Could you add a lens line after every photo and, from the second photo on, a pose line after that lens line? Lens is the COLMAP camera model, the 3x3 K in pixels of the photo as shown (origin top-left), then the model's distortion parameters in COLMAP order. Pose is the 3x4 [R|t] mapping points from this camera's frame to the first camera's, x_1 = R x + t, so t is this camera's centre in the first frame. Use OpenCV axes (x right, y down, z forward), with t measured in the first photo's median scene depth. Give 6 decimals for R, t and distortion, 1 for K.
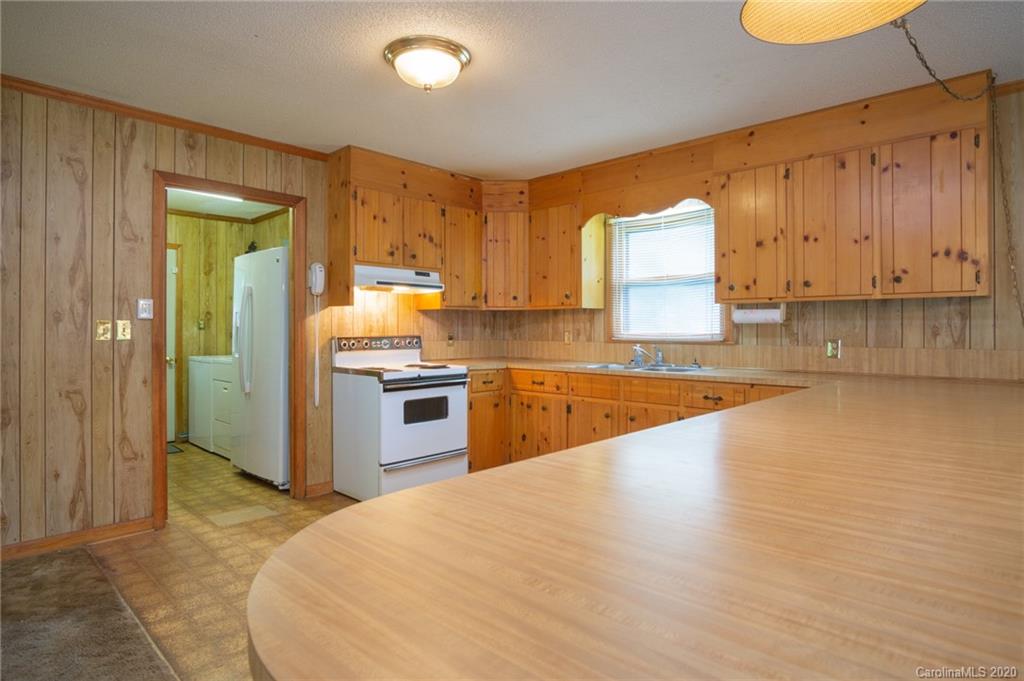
lens RADIAL K [[559.6, 0, 502.5], [0, 559.6, 329.5], [0, 0, 1]] dist [-0.030770, 0.007032]
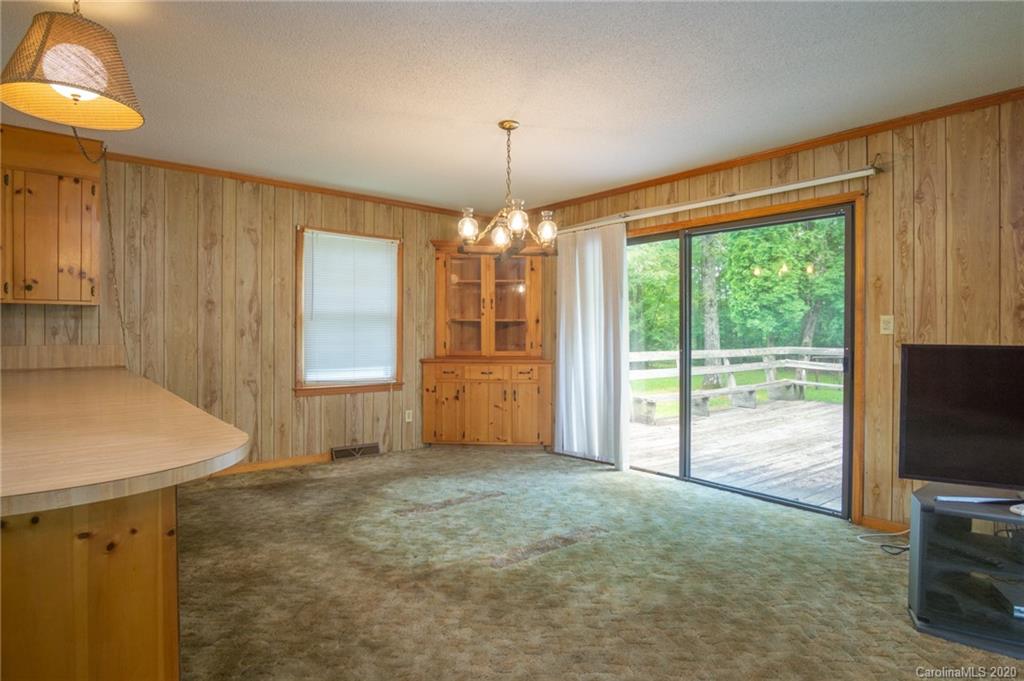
lens RADIAL K [[559.6, 0, 504.1], [0, 559.6, 333.5], [0, 0, 1]] dist [-0.030770, 0.007032]
pose [[0.121623, -0.004626, 0.992566, -0.247599], [-0.002433, 0.999985, 0.004958, -0.000436], [-0.992573, -0.003017, 0.121610, -0.117907]]
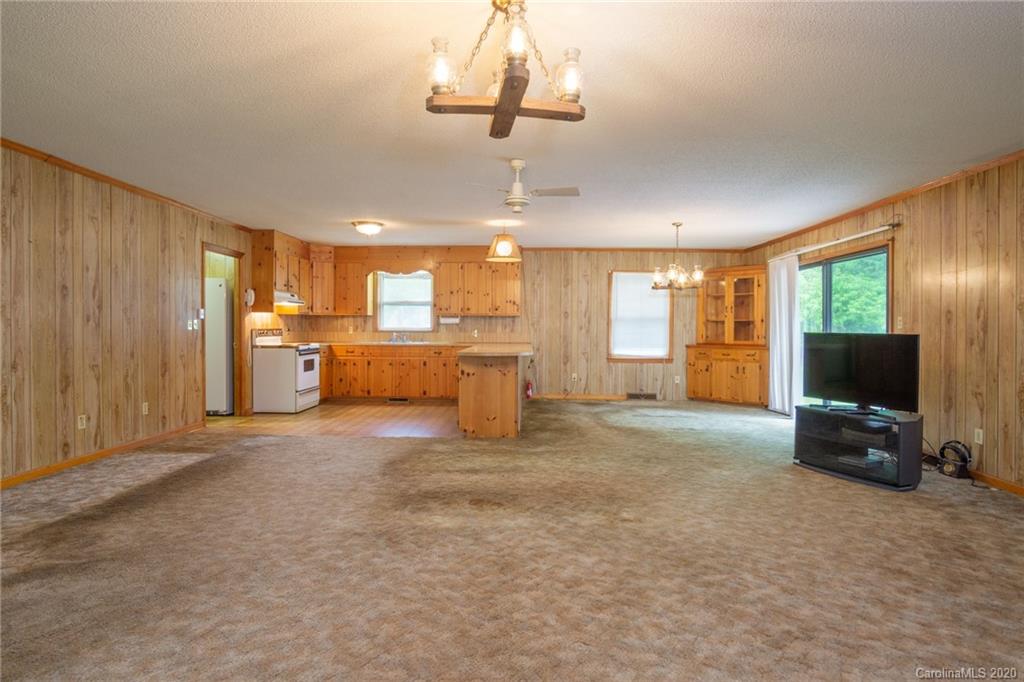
lens RADIAL K [[559.6, 0, 504.0], [0, 559.6, 335.0], [0, 0, 1]] dist [-0.030770, 0.007032]
pose [[0.746053, -0.005002, 0.665868, -0.942815], [-0.004646, 0.999908, 0.012716, 0.006829], [-0.665871, -0.012580, 0.745961, -0.951938]]
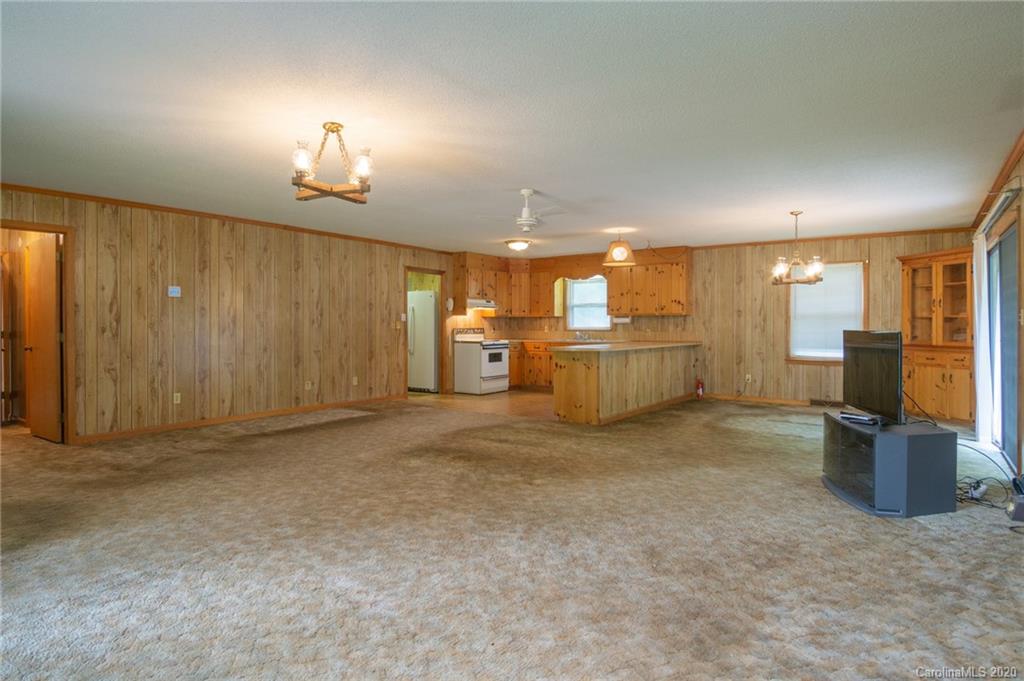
lens RADIAL K [[559.6, 0, 506.6], [0, 559.6, 329.7], [0, 0, 1]] dist [-0.030770, 0.007032]
pose [[0.991343, 0.000787, 0.131294, -0.413056], [-0.001440, 0.999987, 0.004879, 0.008134], [-0.131289, -0.005026, 0.991331, -1.473418]]
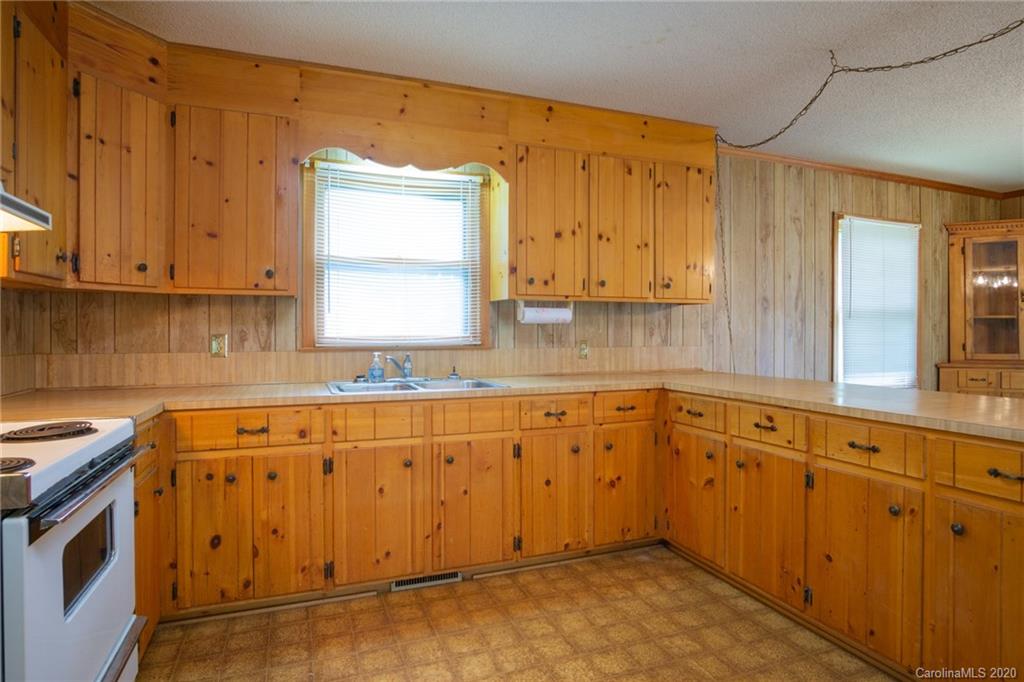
lens RADIAL K [[559.6, 0, 506.9], [0, 559.6, 332.8], [0, 0, 1]] dist [-0.030770, 0.007032]
pose [[0.431202, -0.004034, 0.902247, -0.338739], [0.001813, 0.999992, 0.003604, 0.000170], [-0.902254, 0.000082, 0.431206, 0.602502]]
